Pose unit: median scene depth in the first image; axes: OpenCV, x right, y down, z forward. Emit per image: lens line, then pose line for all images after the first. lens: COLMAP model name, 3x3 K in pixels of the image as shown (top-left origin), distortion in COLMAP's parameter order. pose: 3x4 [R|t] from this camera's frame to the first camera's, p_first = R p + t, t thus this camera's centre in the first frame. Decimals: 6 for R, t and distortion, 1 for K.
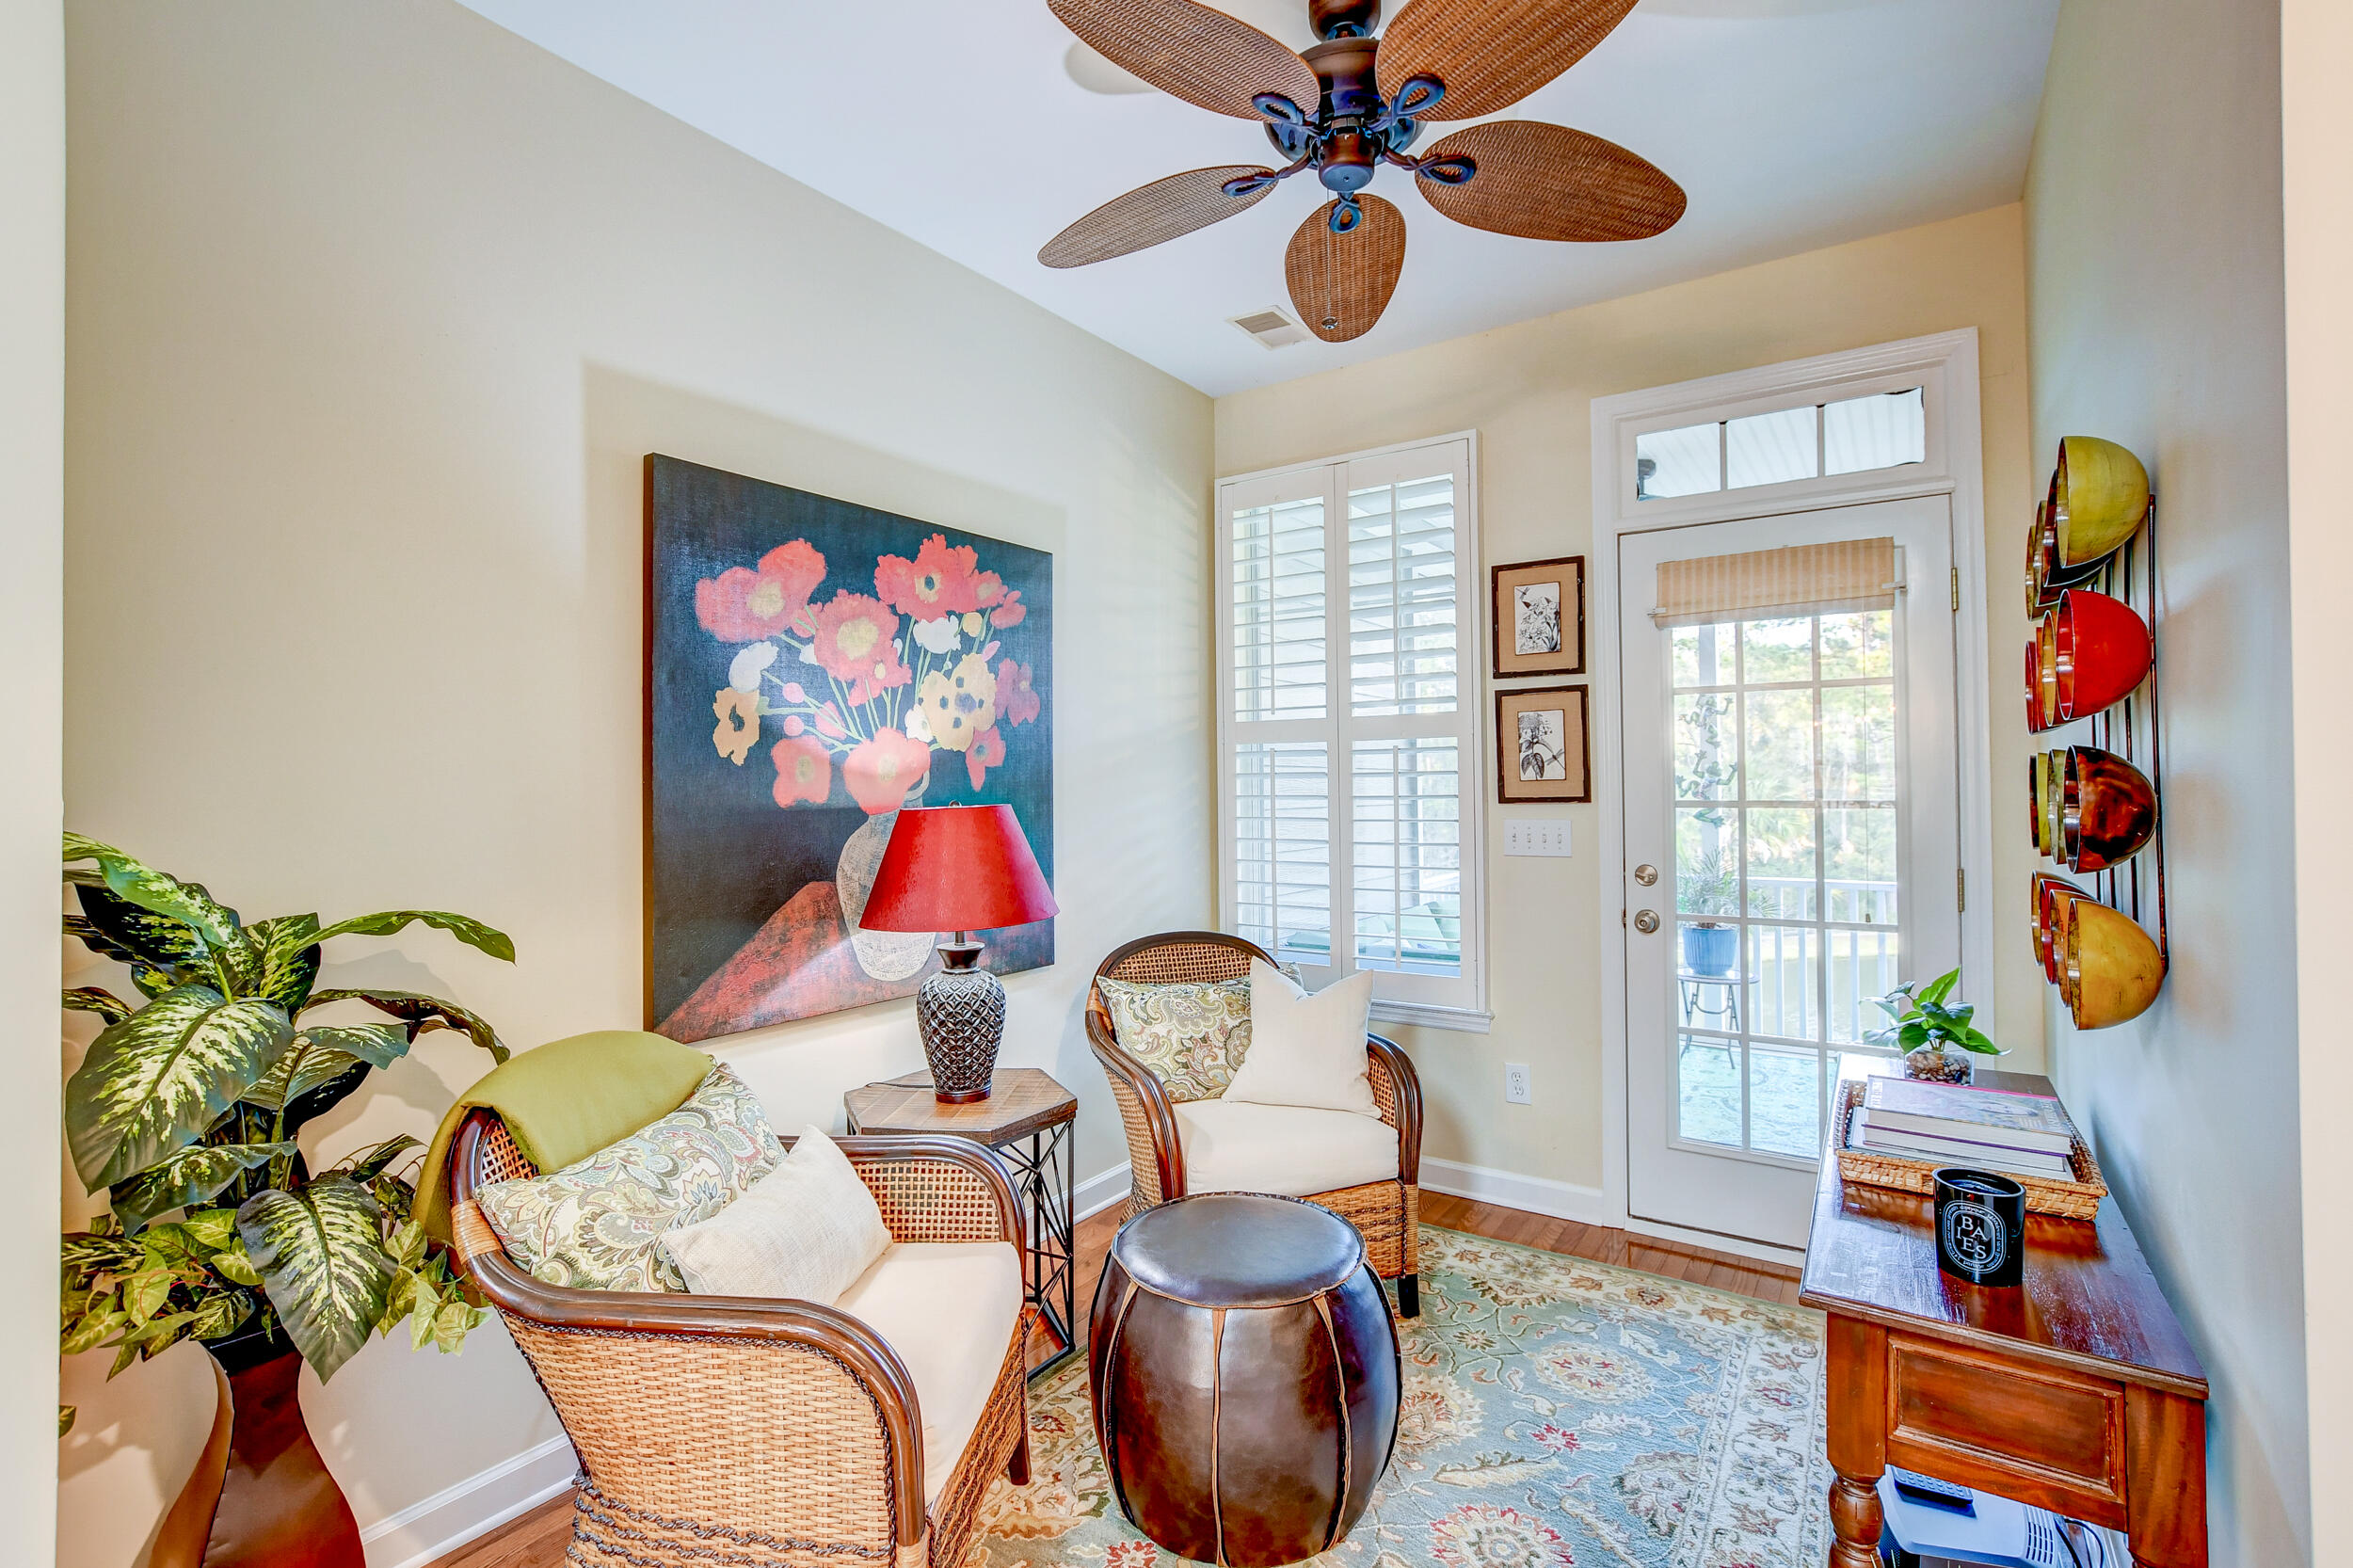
lens RADIAL K [[1104.7, 0, 1183.3], [0, 1104.7, 770.2], [0, 0, 1]] dist [-0.002098, -0.000138]
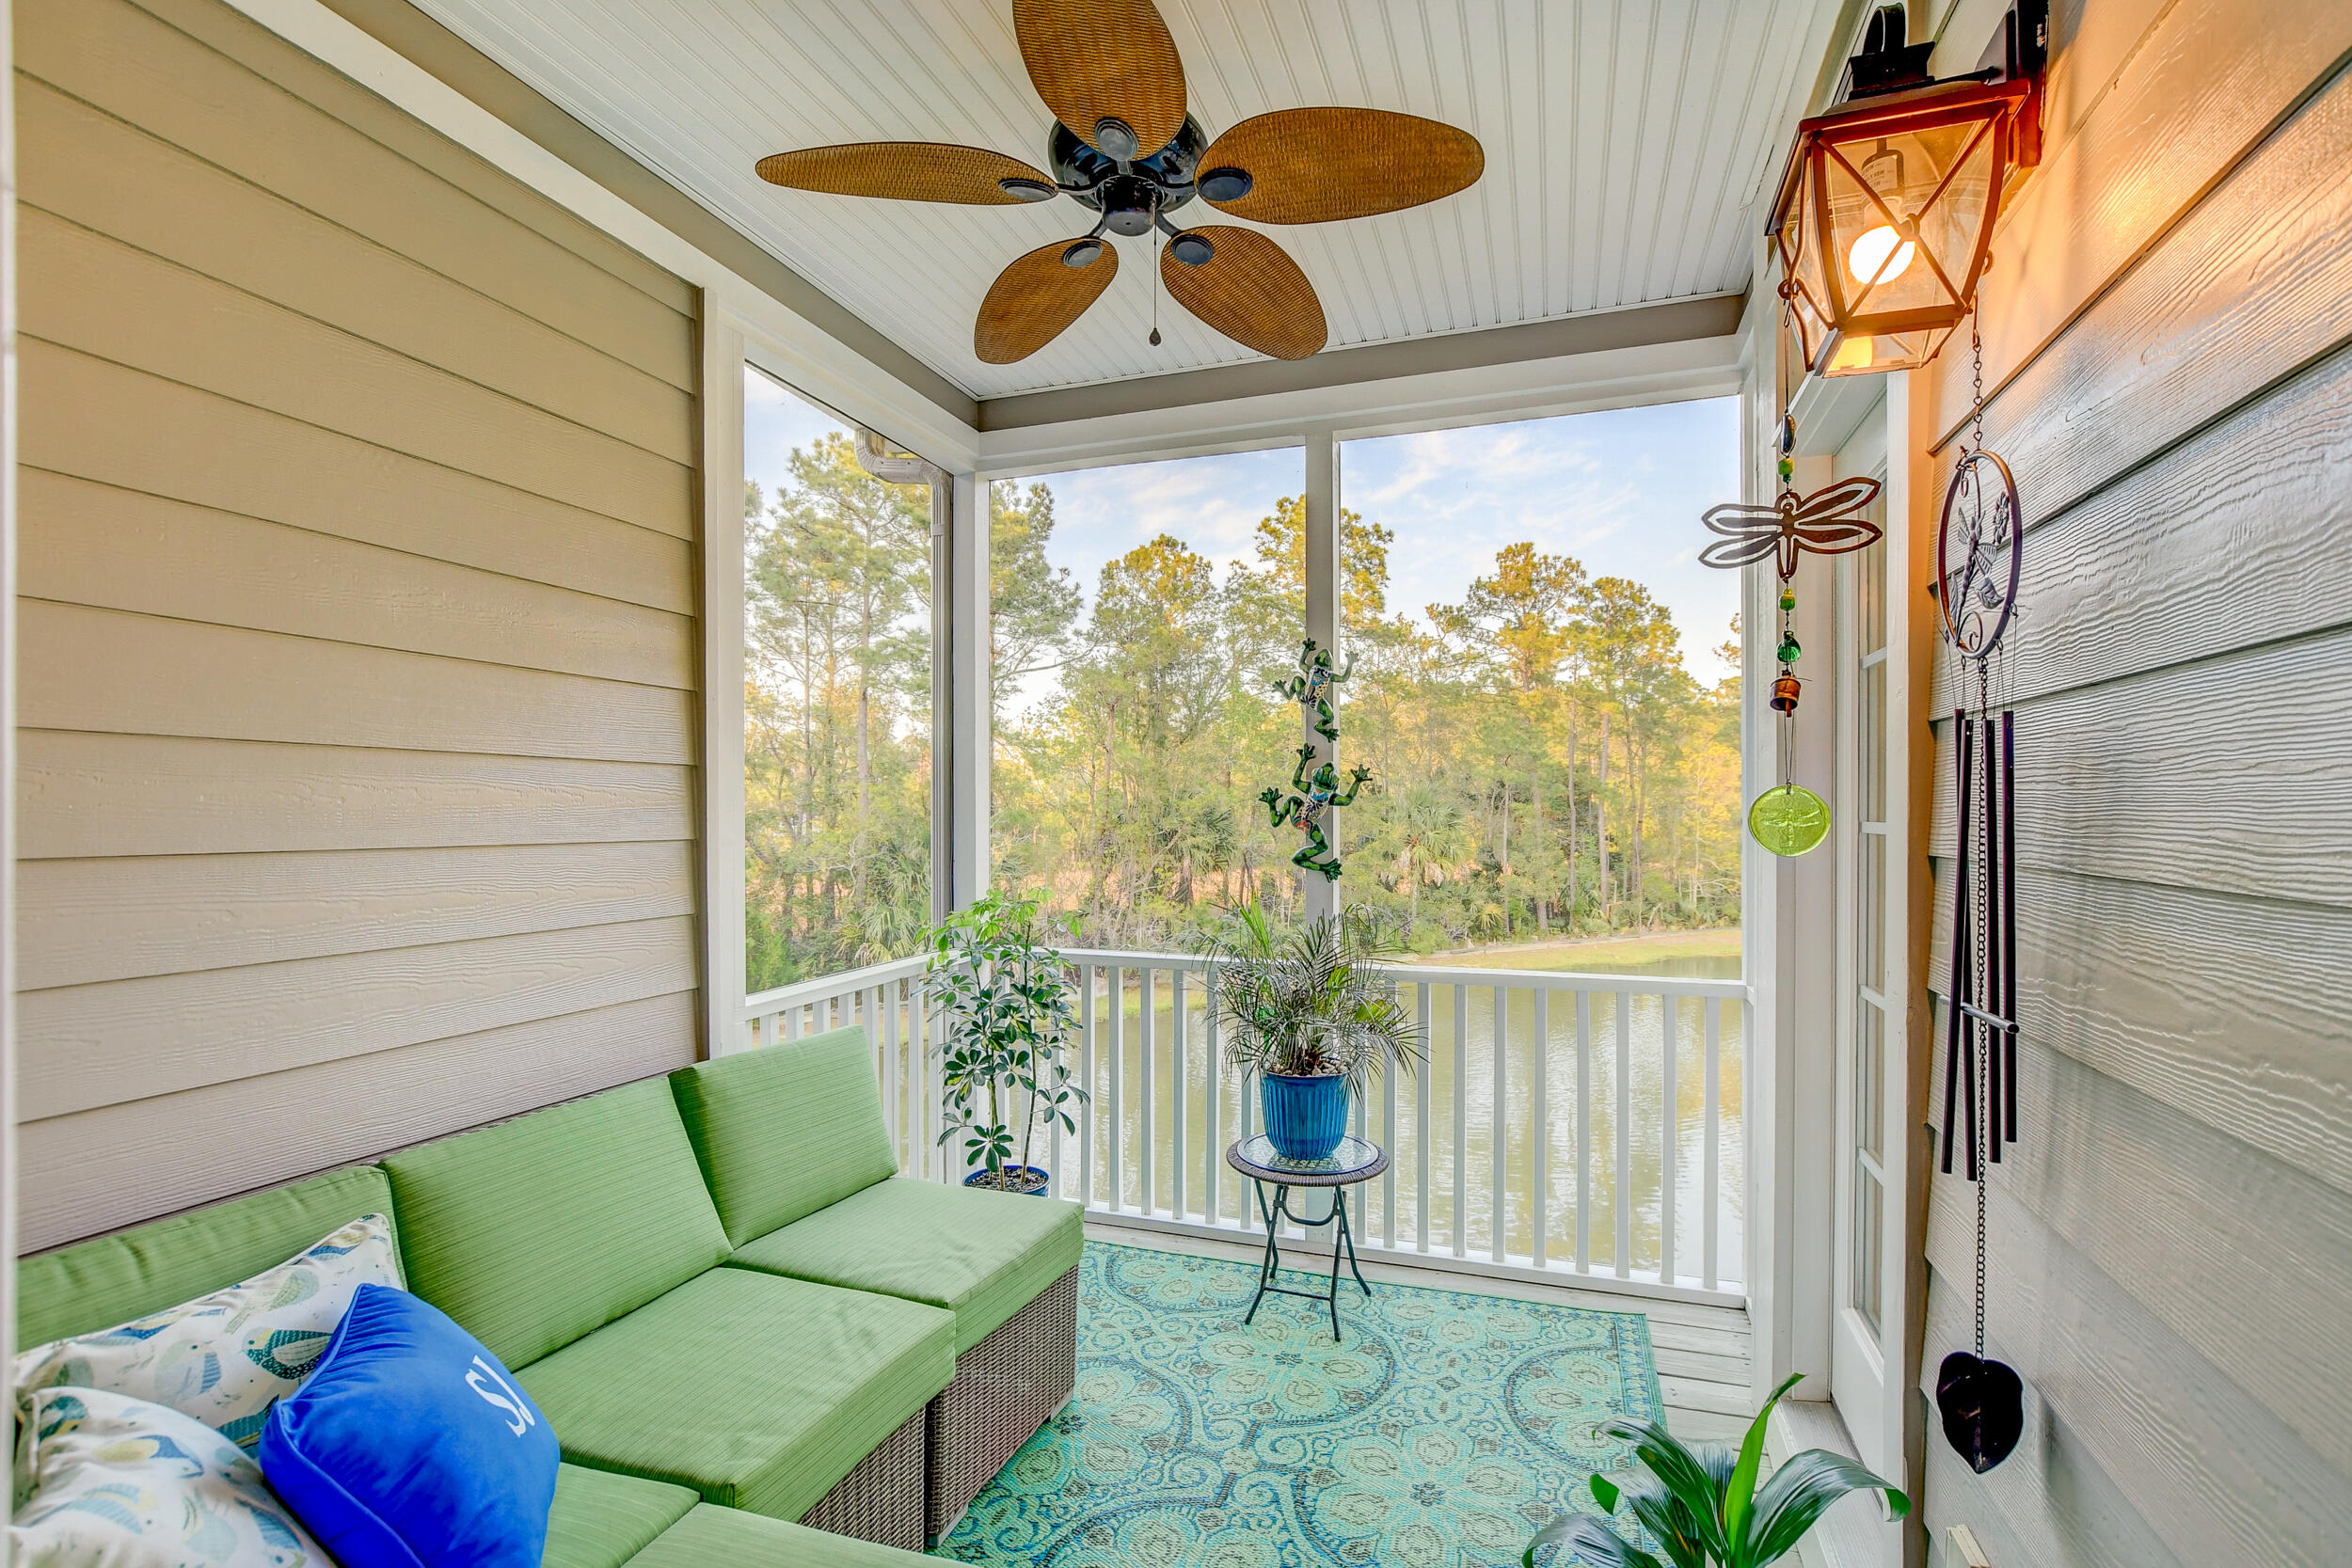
lens RADIAL K [[1052.6, 0, 1178.7], [0, 1052.6, 805.9], [0, 0, 1]] dist [0.001298, 0.000353]
pose [[0.971319, 0.014115, 0.237360, 0.274273], [-0.016707, 0.999821, 0.008914, 0.010311], [-0.237191, -0.012624, 0.971381, 0.482305]]
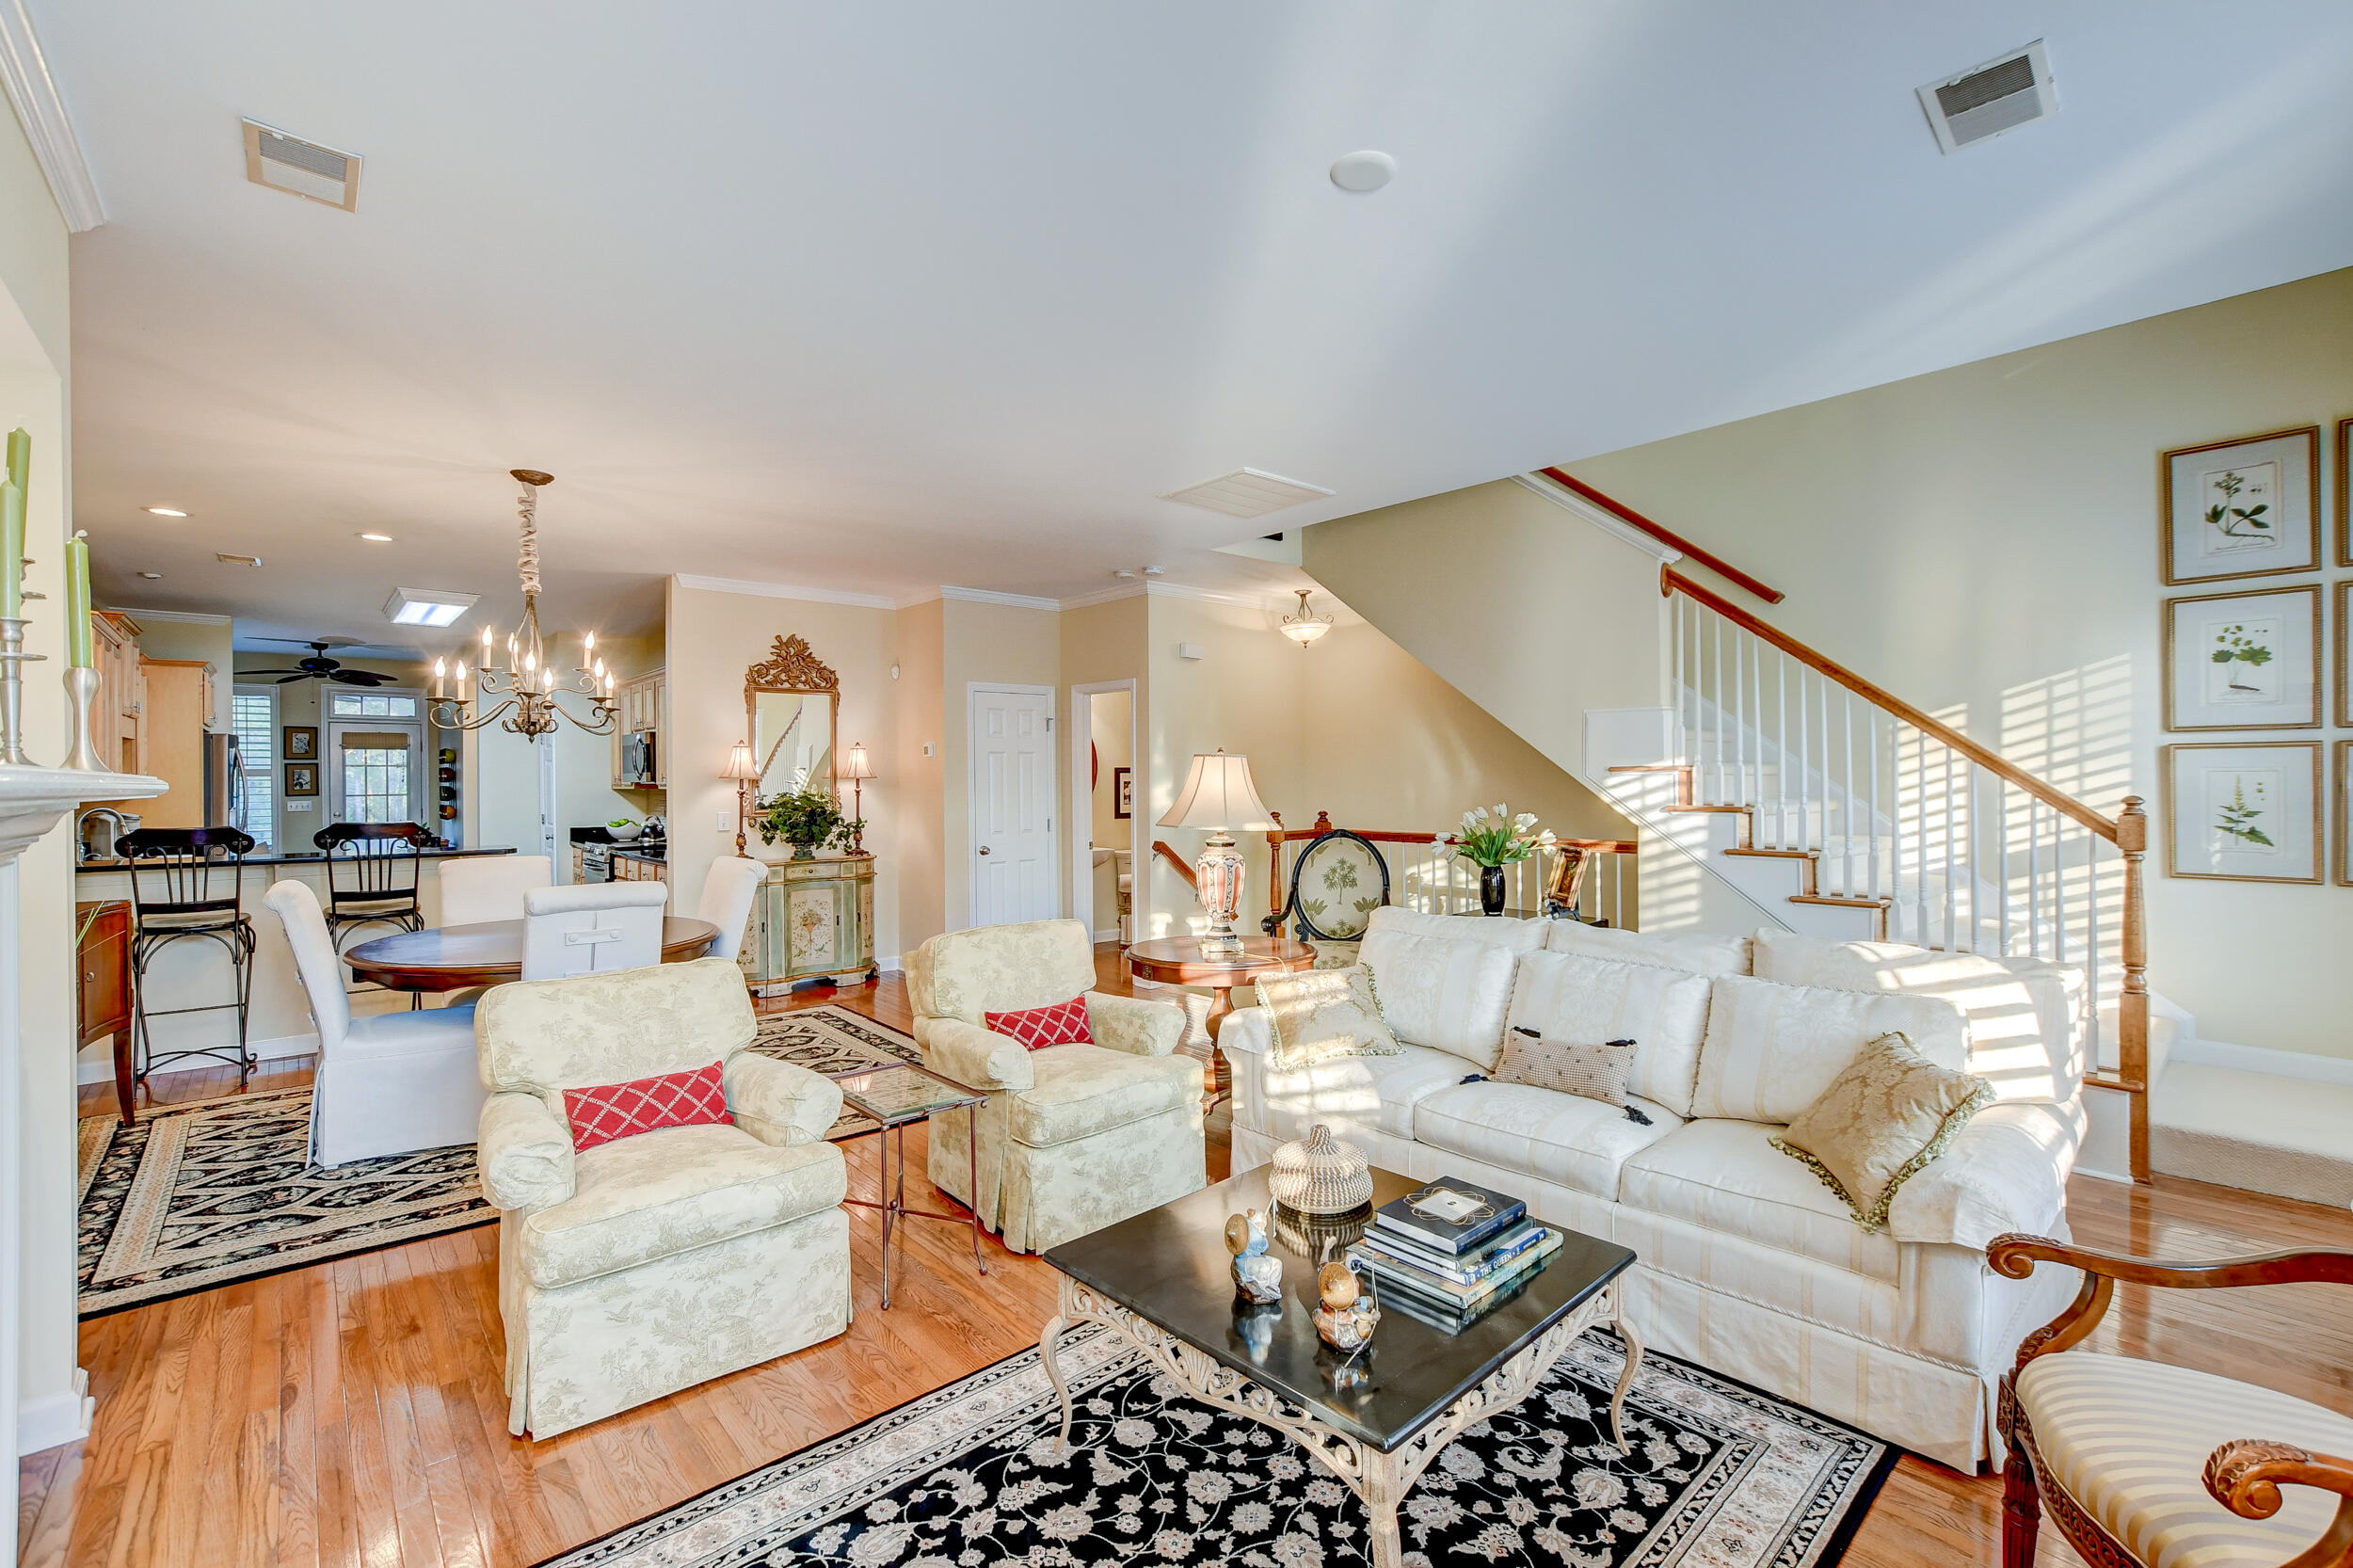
lens RADIAL K [[1053.2, 0, 1171.8], [0, 1053.2, 785.1], [0, 0, 1]] dist [0.001298, 0.000353]
pose [[0.290182, 0.006687, 0.956948, -2.150838], [-0.010743, 0.999935, -0.003730, -0.023388], [-0.956911, -0.009198, 0.290235, -2.705706]]
